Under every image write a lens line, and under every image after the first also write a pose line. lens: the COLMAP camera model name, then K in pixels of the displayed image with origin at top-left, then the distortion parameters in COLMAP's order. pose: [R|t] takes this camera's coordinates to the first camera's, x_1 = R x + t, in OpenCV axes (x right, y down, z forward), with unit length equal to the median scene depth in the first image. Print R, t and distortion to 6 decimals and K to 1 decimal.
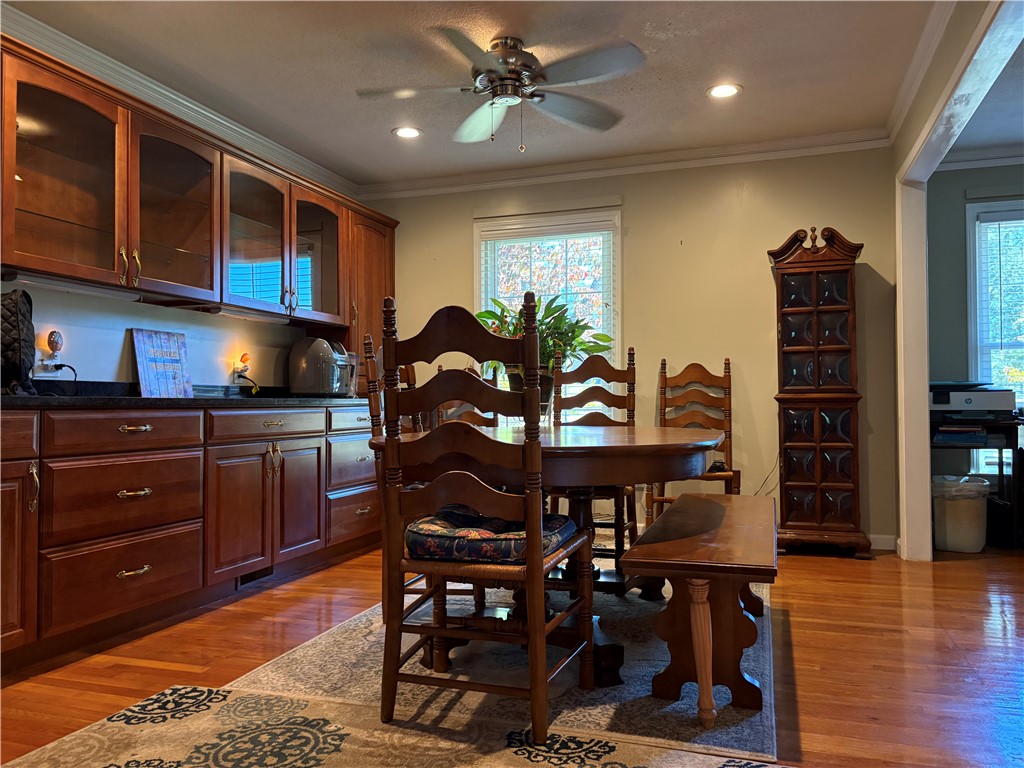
lens RADIAL K [[773.5, 0, 517.2], [0, 773.5, 386.2], [0, 0, 1]] dist [0.056802, -0.081103]
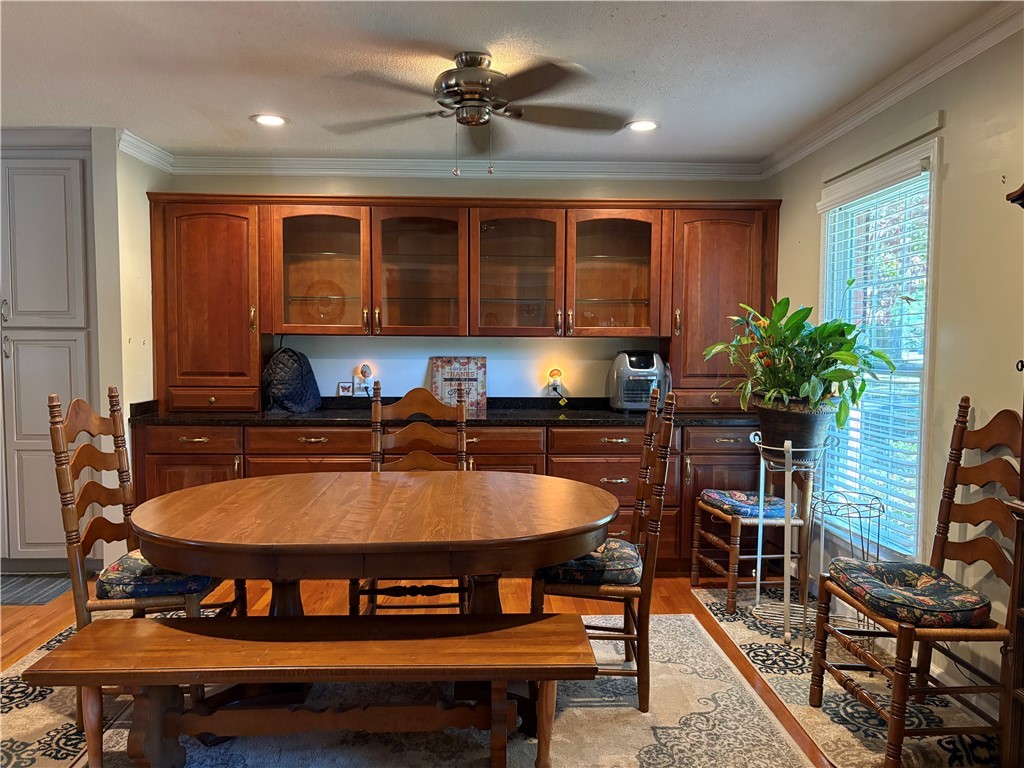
lens RADIAL K [[788.2, 0, 527.9], [0, 788.2, 389.8], [0, 0, 1]] dist [0.086180, -0.087250]
pose [[0.349347, 0.068868, -0.934459, 0.710009], [0.014159, 0.996793, 0.078756, -0.103697], [0.936886, -0.040744, 0.347252, 0.576309]]
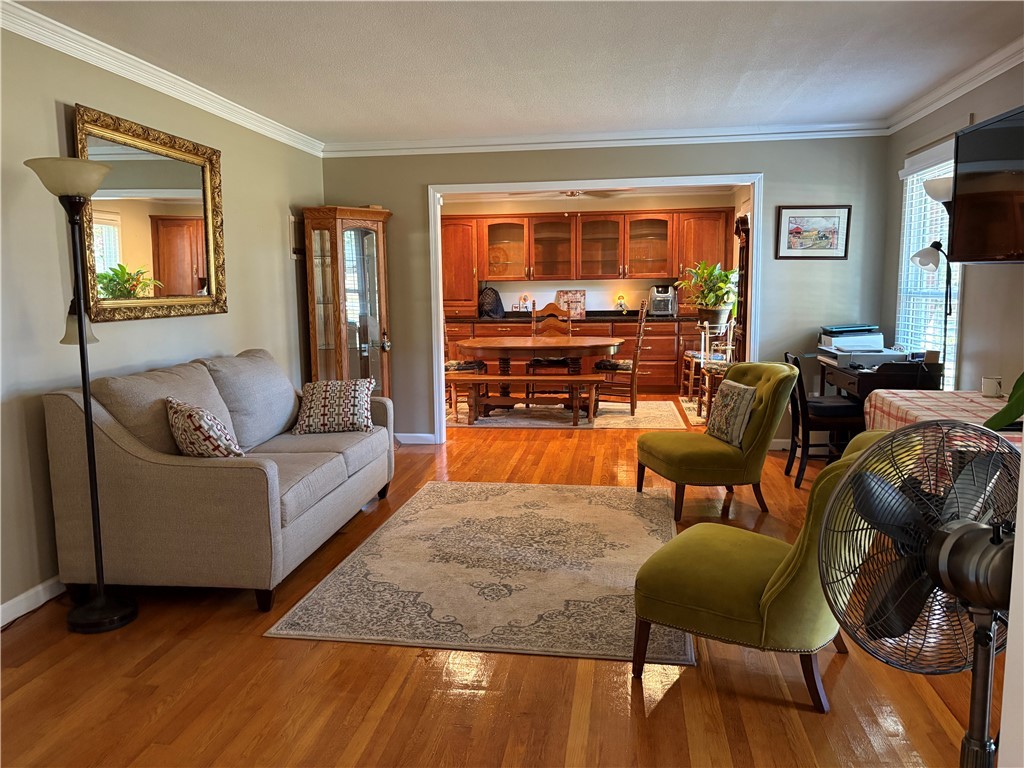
lens RADIAL K [[773.5, 0, 517.2], [0, 773.5, 386.2], [0, 0, 1]] dist [0.056802, -0.081103]
pose [[0.170022, 0.133558, -0.976348, 1.799849], [0.036106, 0.989264, 0.141612, -0.111315], [0.984779, -0.059329, 0.163374, 0.344205]]
